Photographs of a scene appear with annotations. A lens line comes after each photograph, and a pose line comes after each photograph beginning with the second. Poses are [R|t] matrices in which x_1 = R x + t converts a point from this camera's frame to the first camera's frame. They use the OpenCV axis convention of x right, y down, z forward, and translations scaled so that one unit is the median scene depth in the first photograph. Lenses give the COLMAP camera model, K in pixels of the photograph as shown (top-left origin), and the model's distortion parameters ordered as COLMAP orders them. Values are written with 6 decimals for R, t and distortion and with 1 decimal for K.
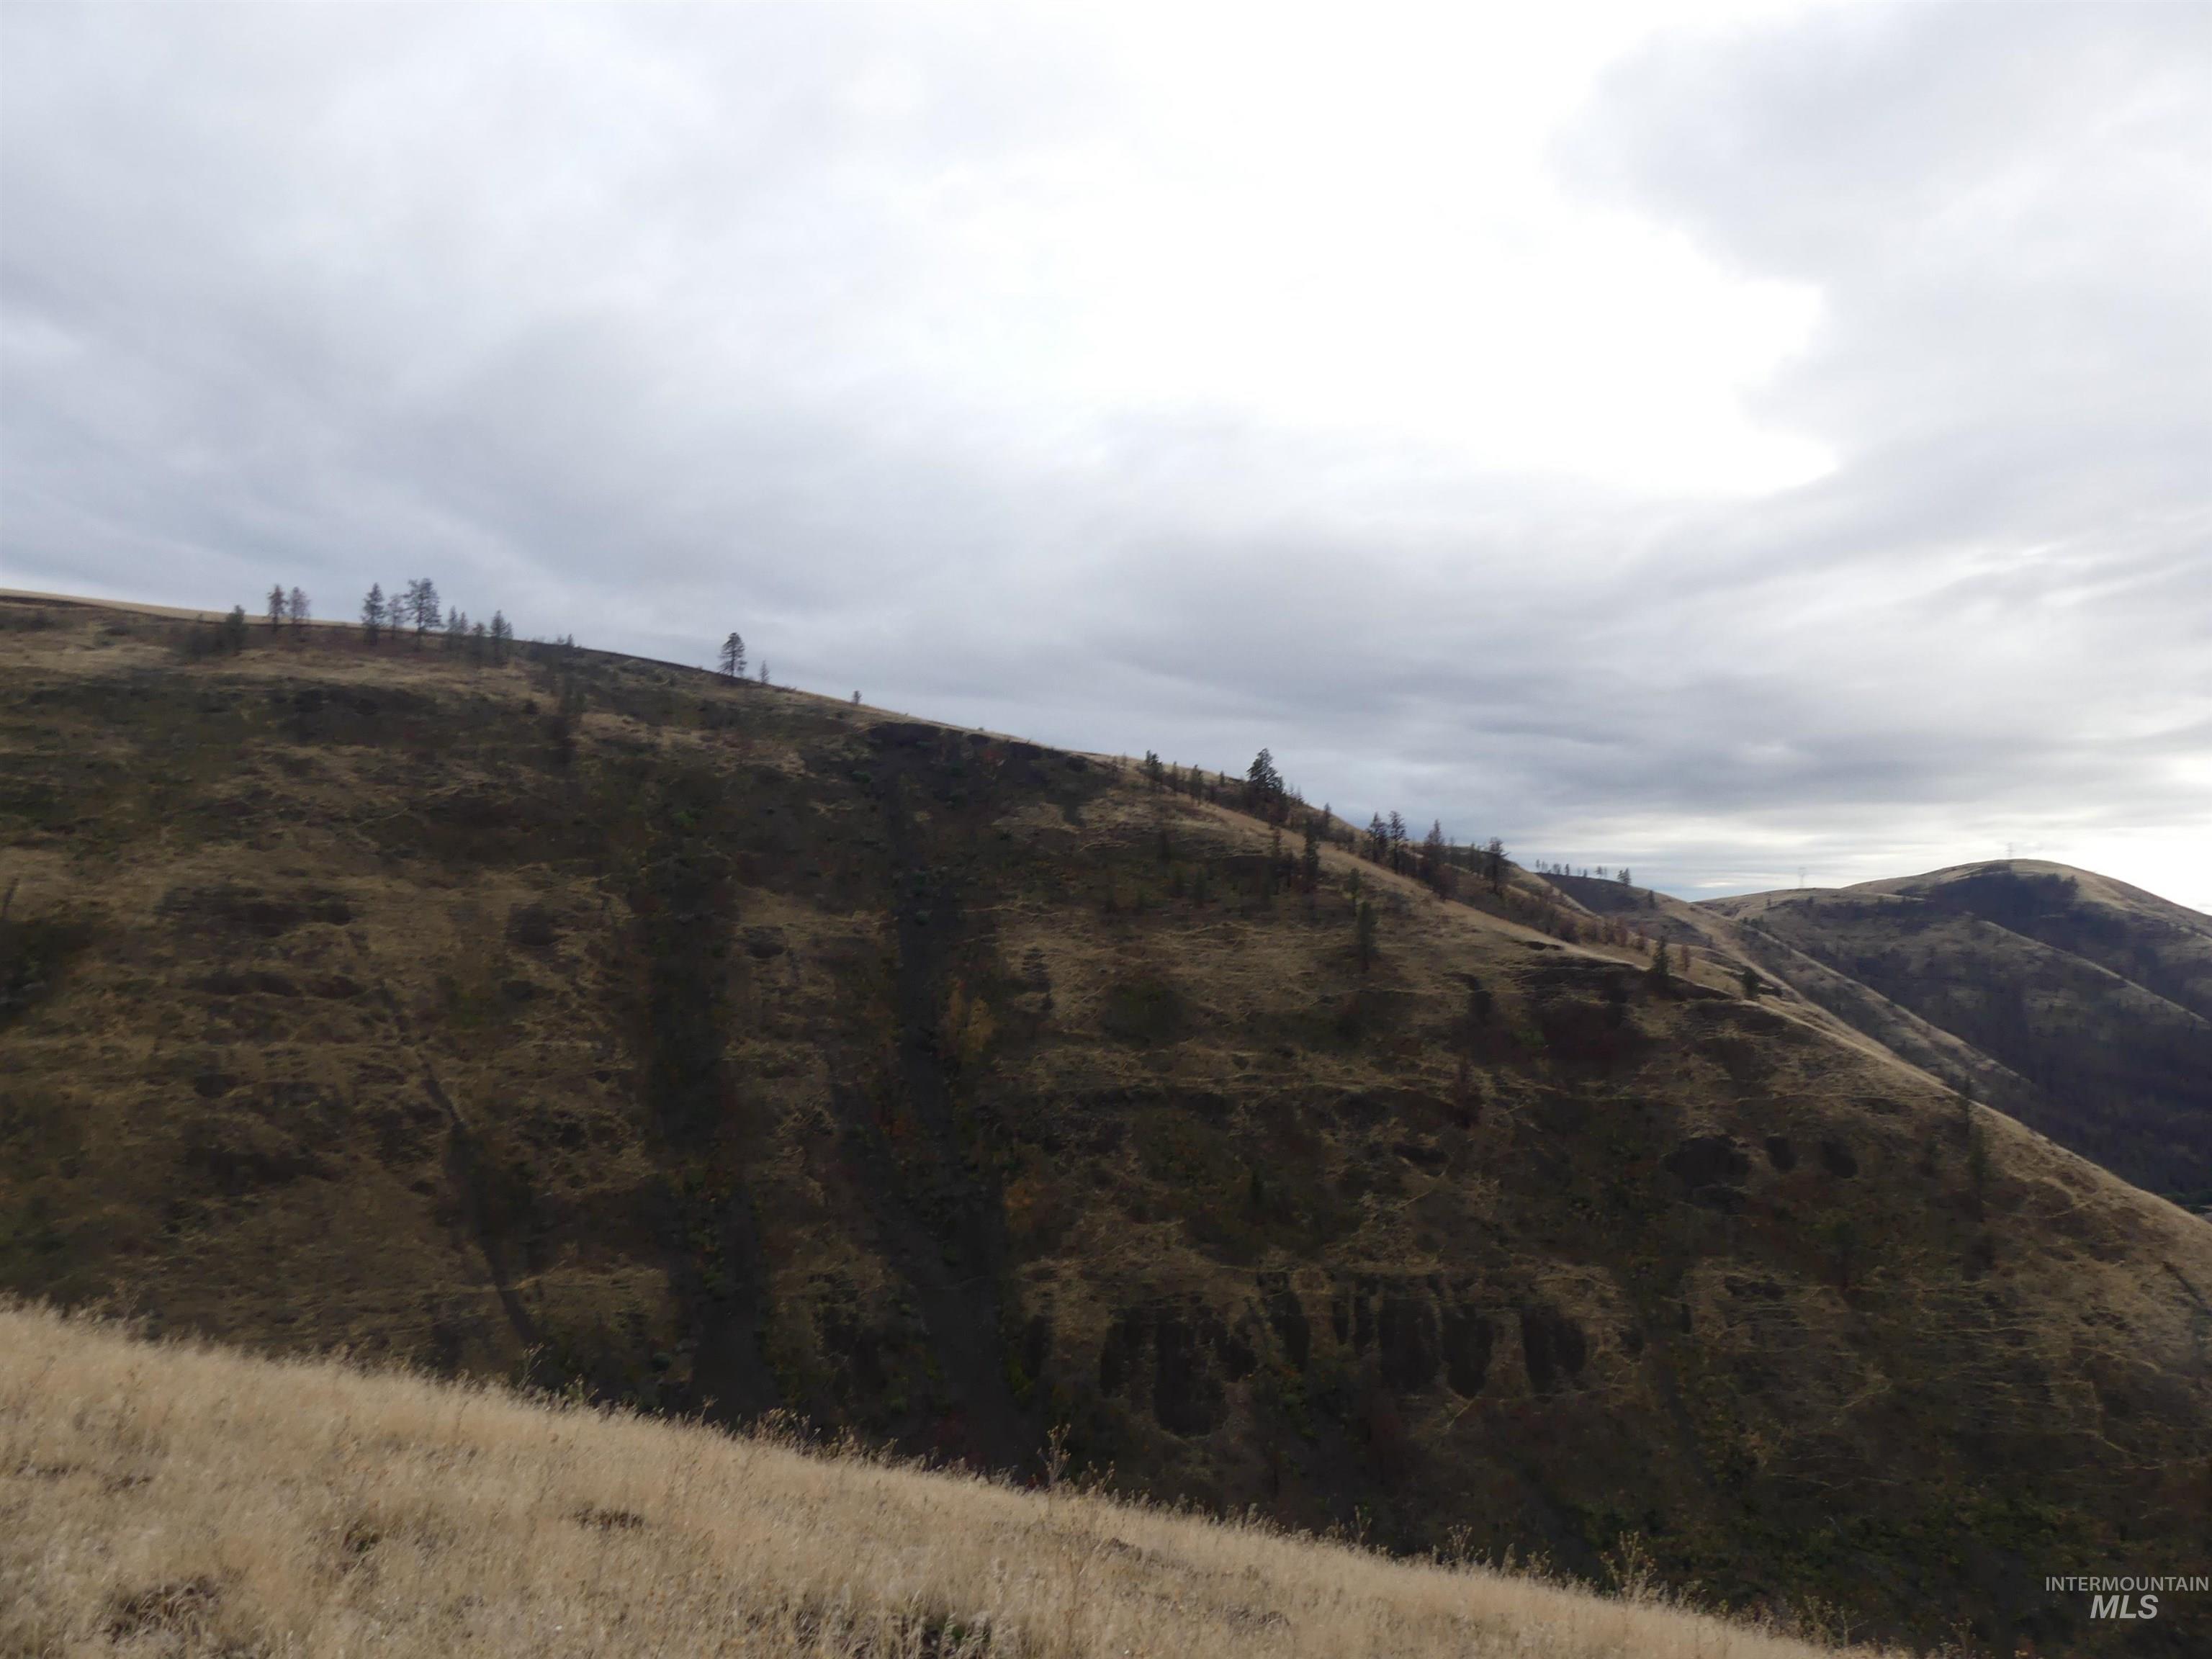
lens RADIAL K [[1645.5, 0, 1100.8], [0, 1645.5, 822.1], [0, 0, 1]] dist [-0.067596, 0.052048]
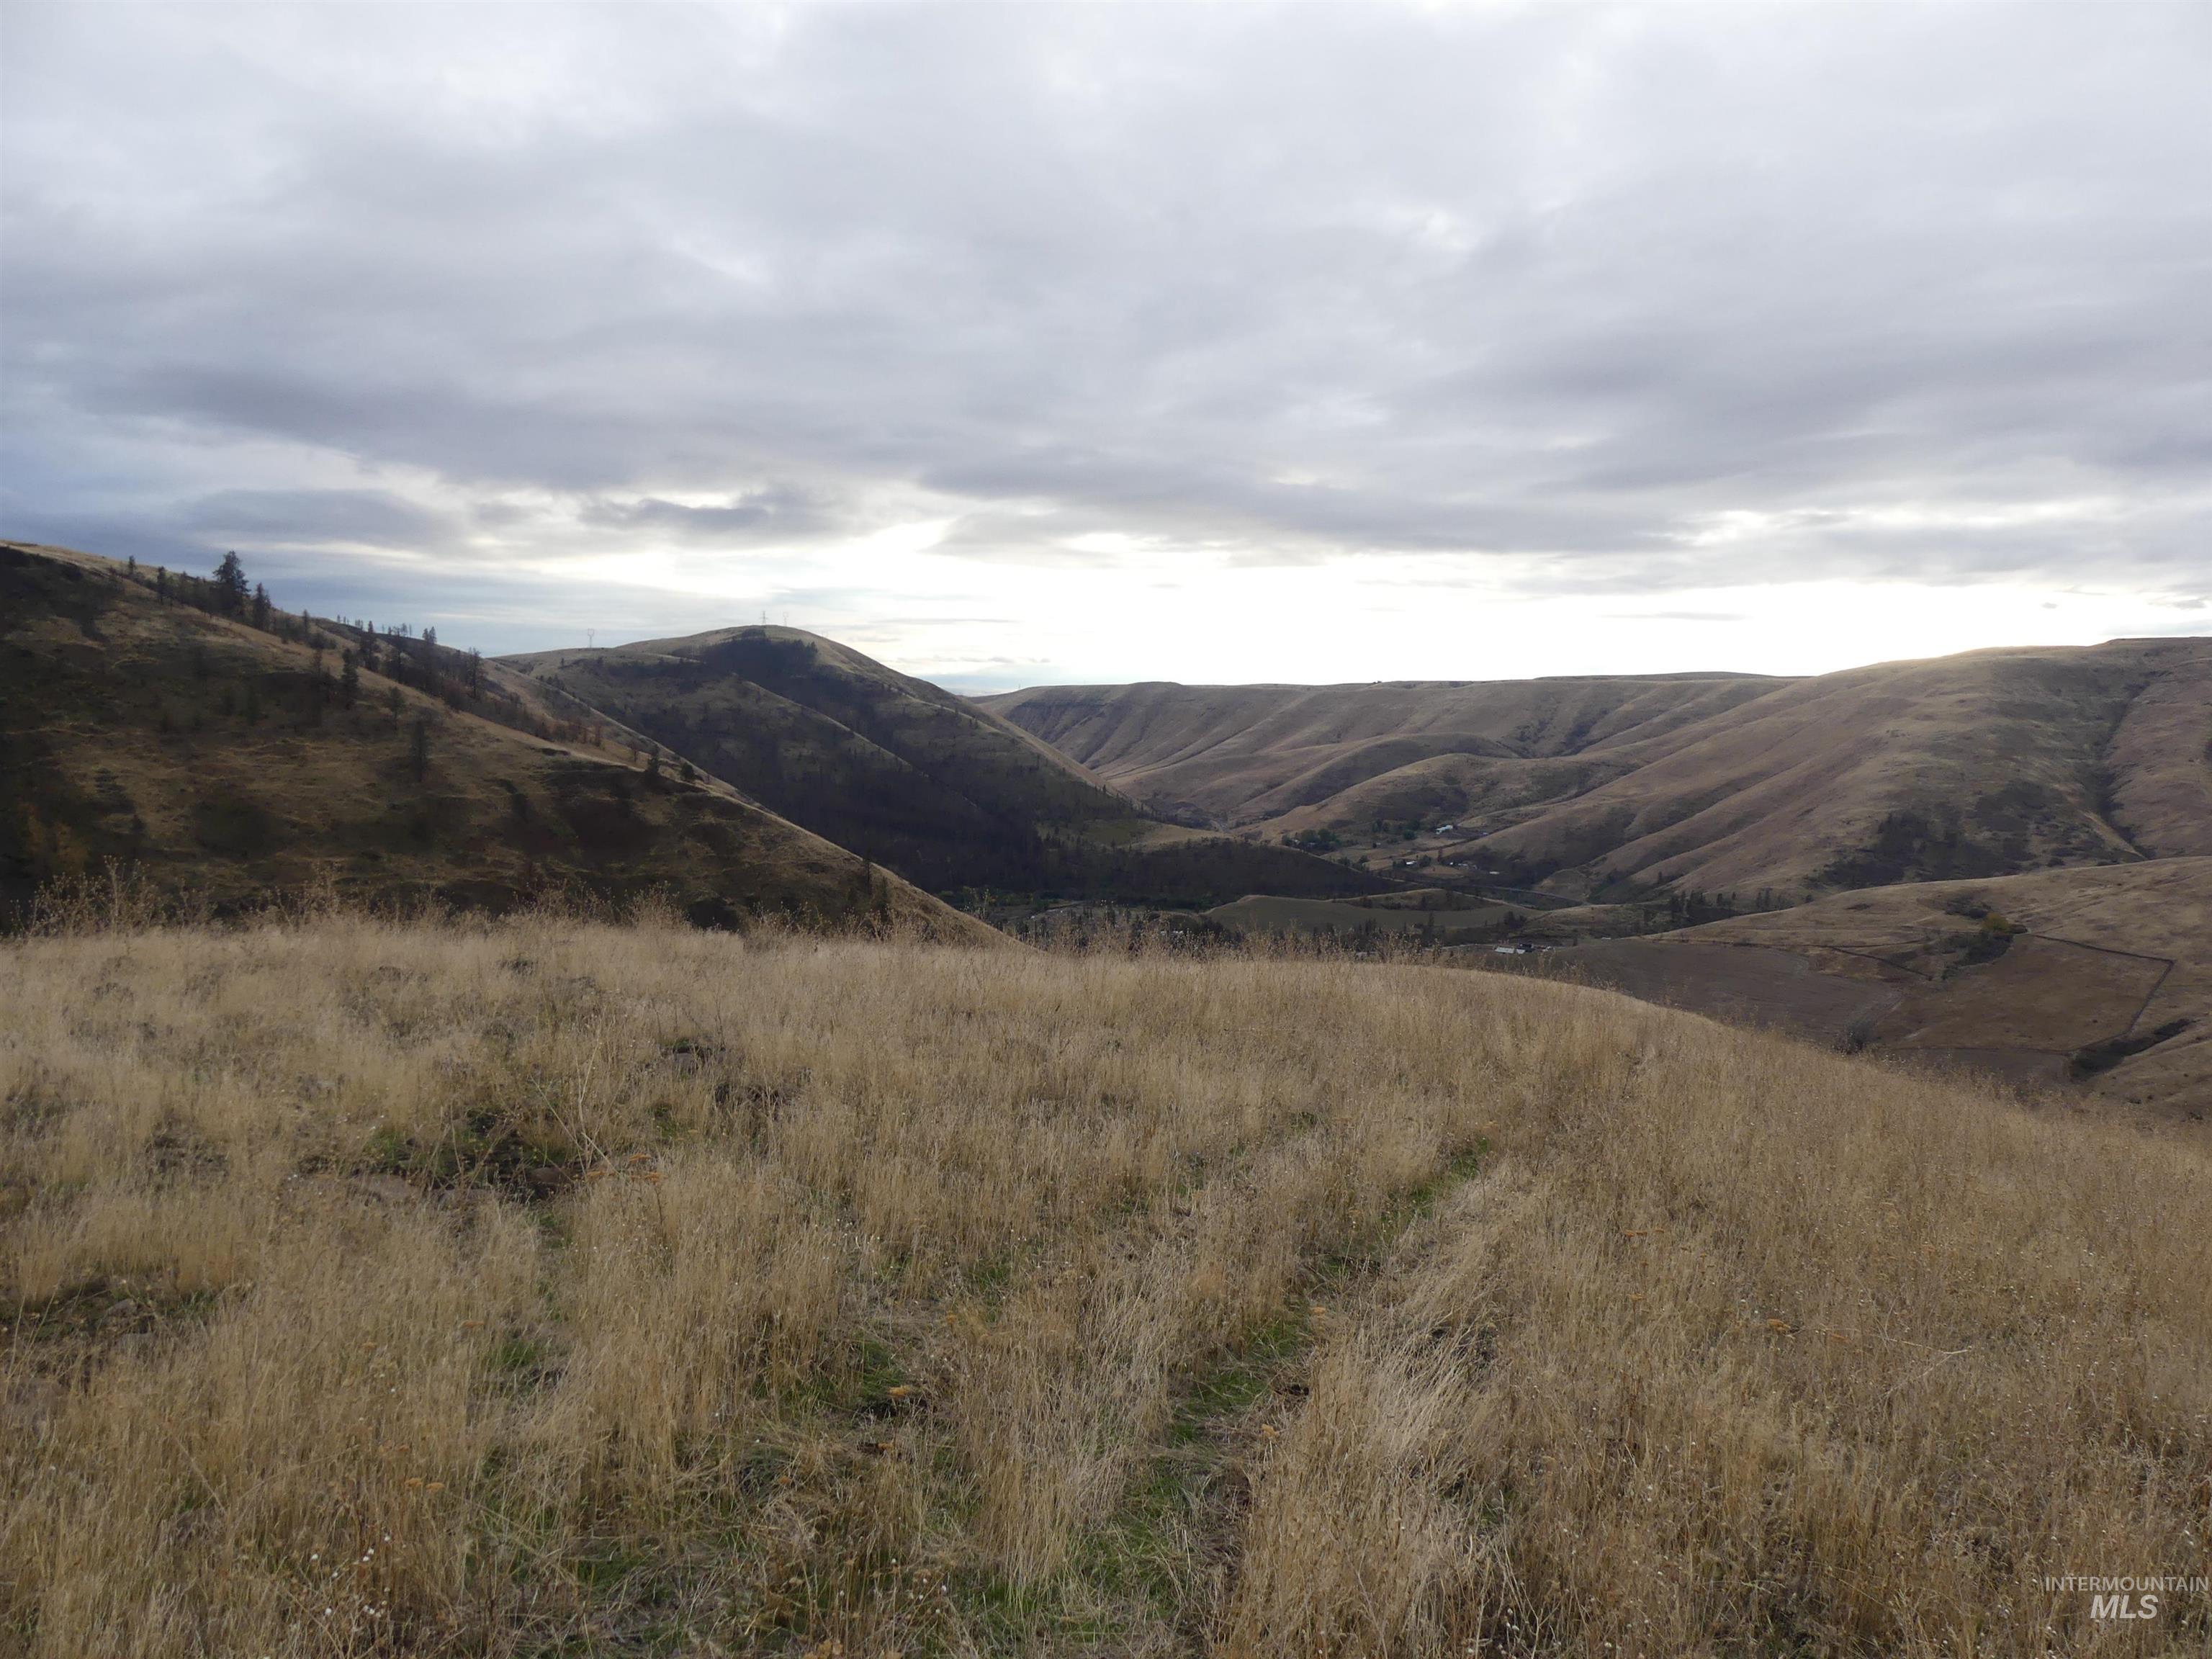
lens RADIAL K [[1655.5, 0, 1108.6], [0, 1655.5, 834.7], [0, 0, 1]] dist [-0.036537, 0.031190]
pose [[0.739530, -0.055746, 0.670812, -0.264923], [-0.056124, 0.987988, 0.143977, -0.066791], [-0.670780, -0.144124, 0.727518, -0.181609]]
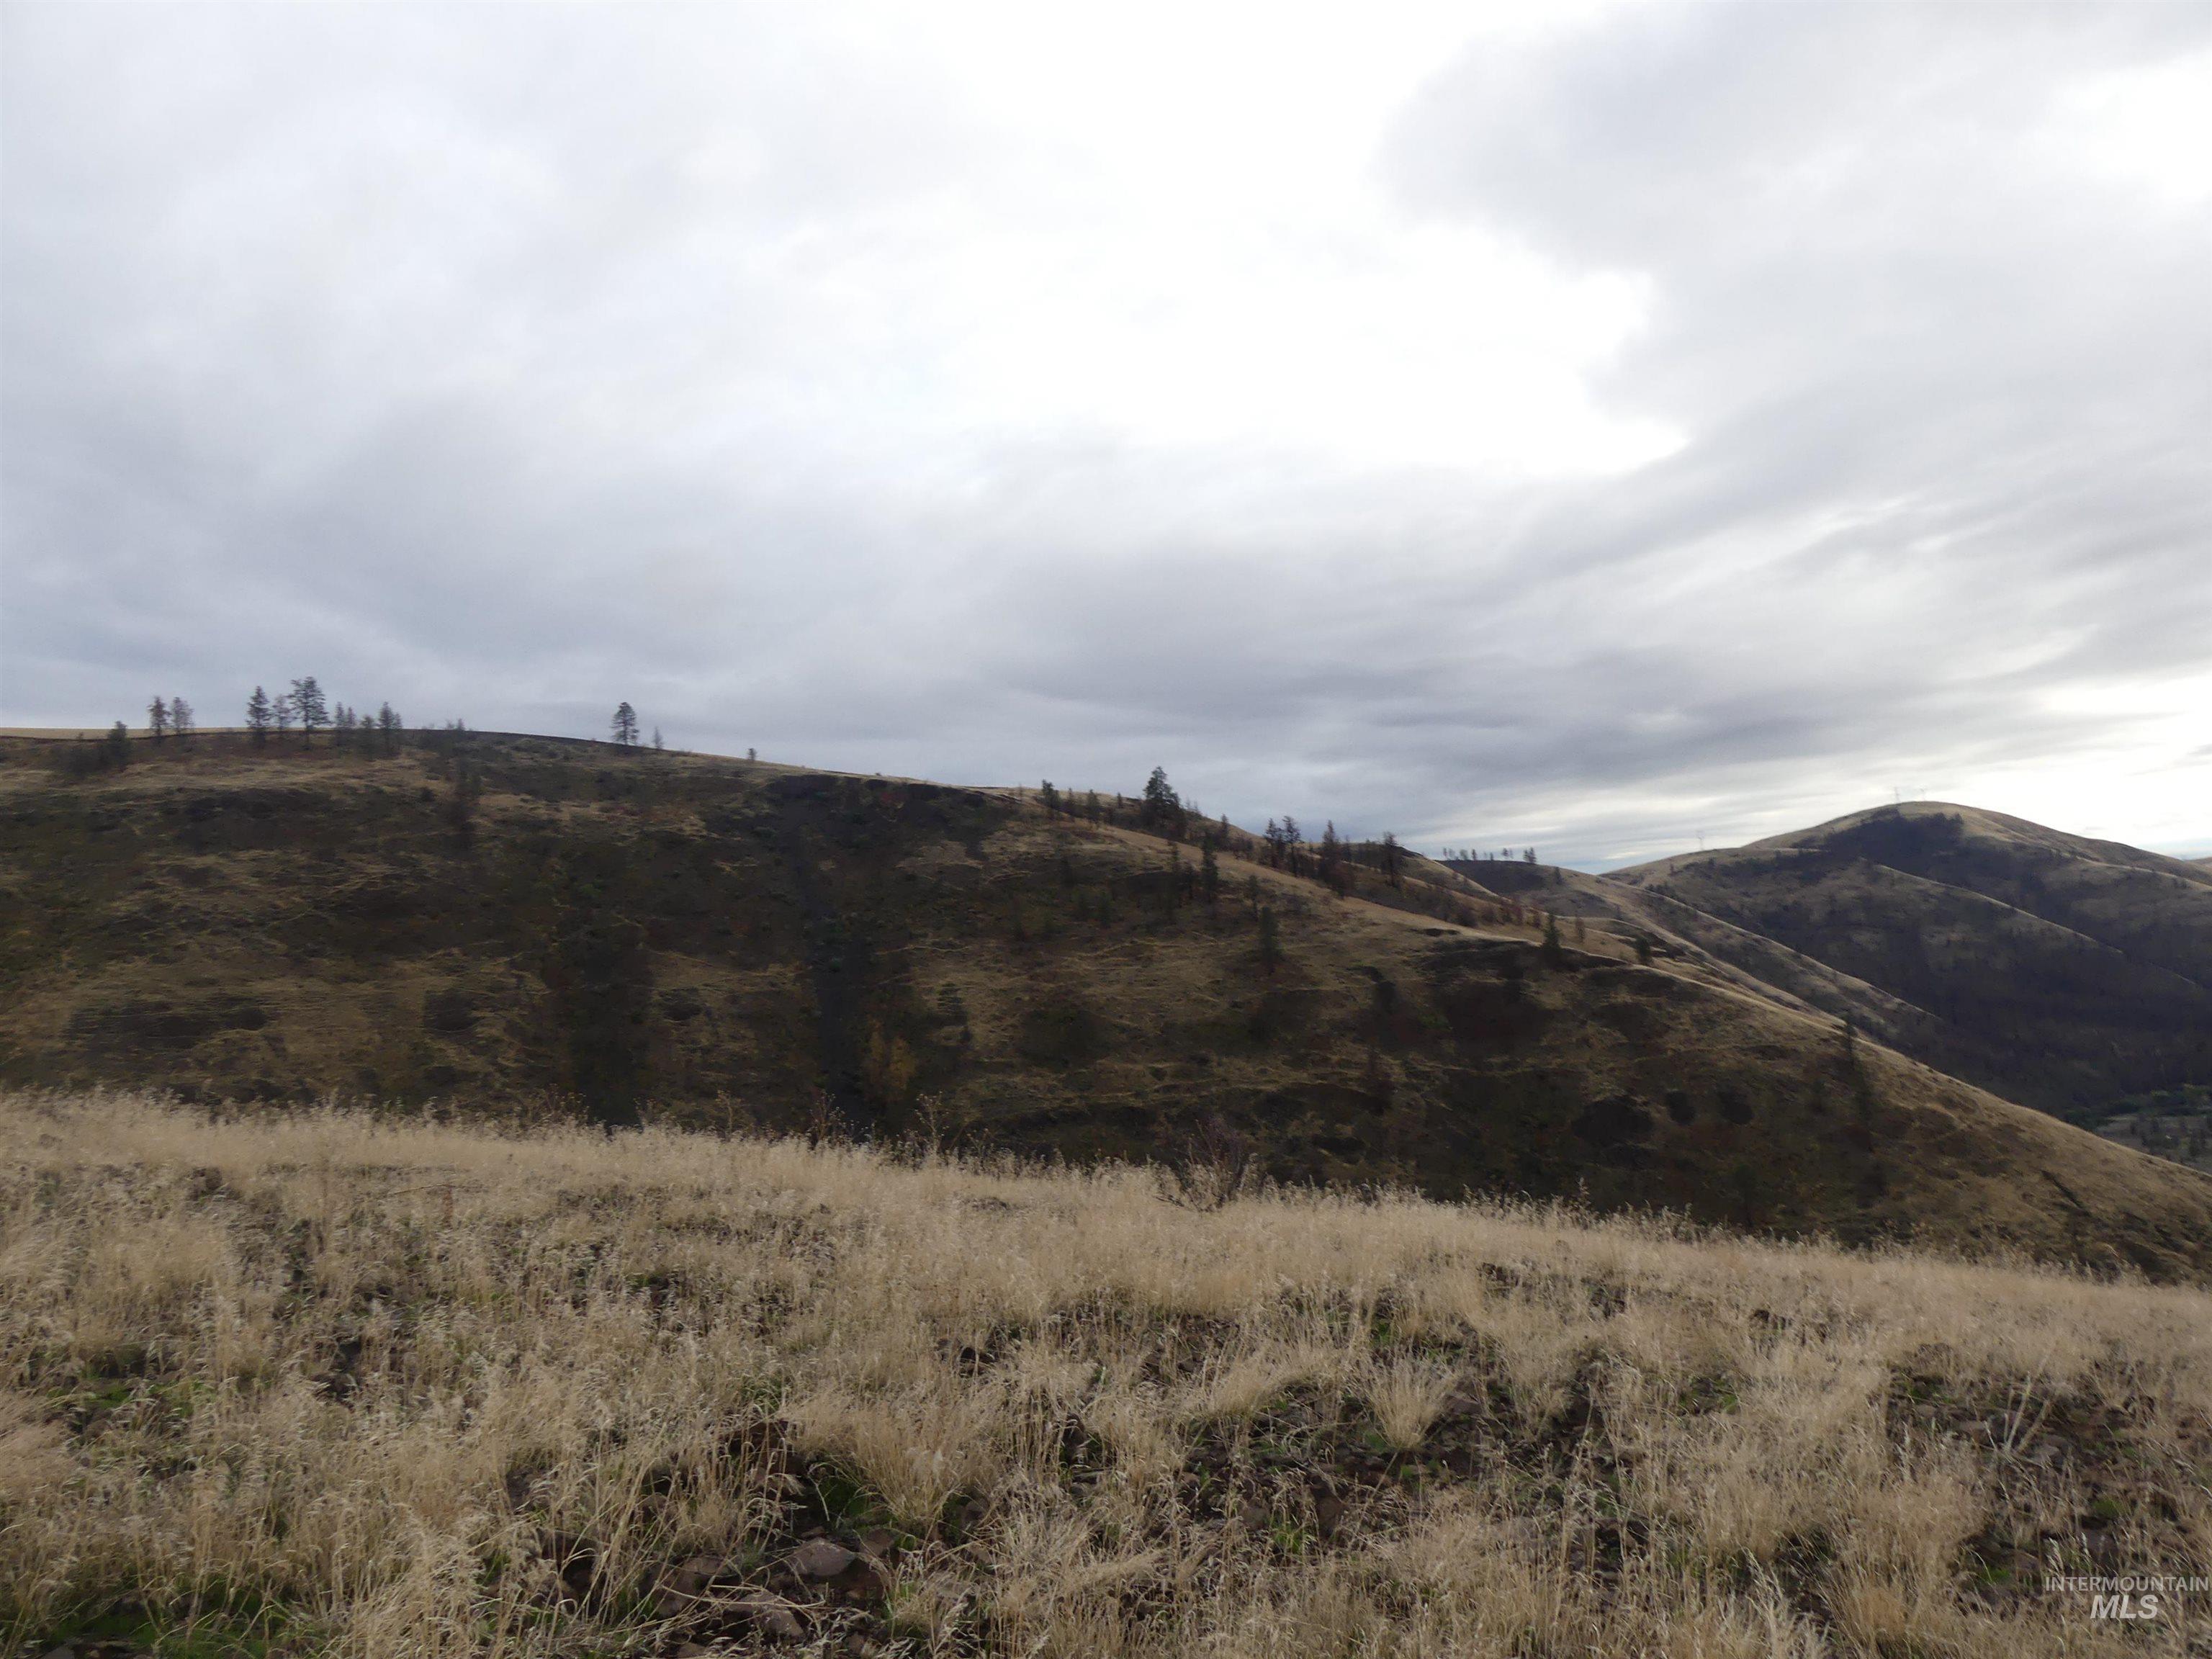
lens RADIAL K [[1648.0, 0, 1109.7], [0, 1648.0, 826.0], [0, 0, 1]] dist [-0.064481, 0.052546]
pose [[0.993725, -0.095372, 0.058438, 0.008724], [0.096114, 0.995320, -0.010018, -0.000873], [-0.057209, 0.015572, 0.998241, -0.028710]]
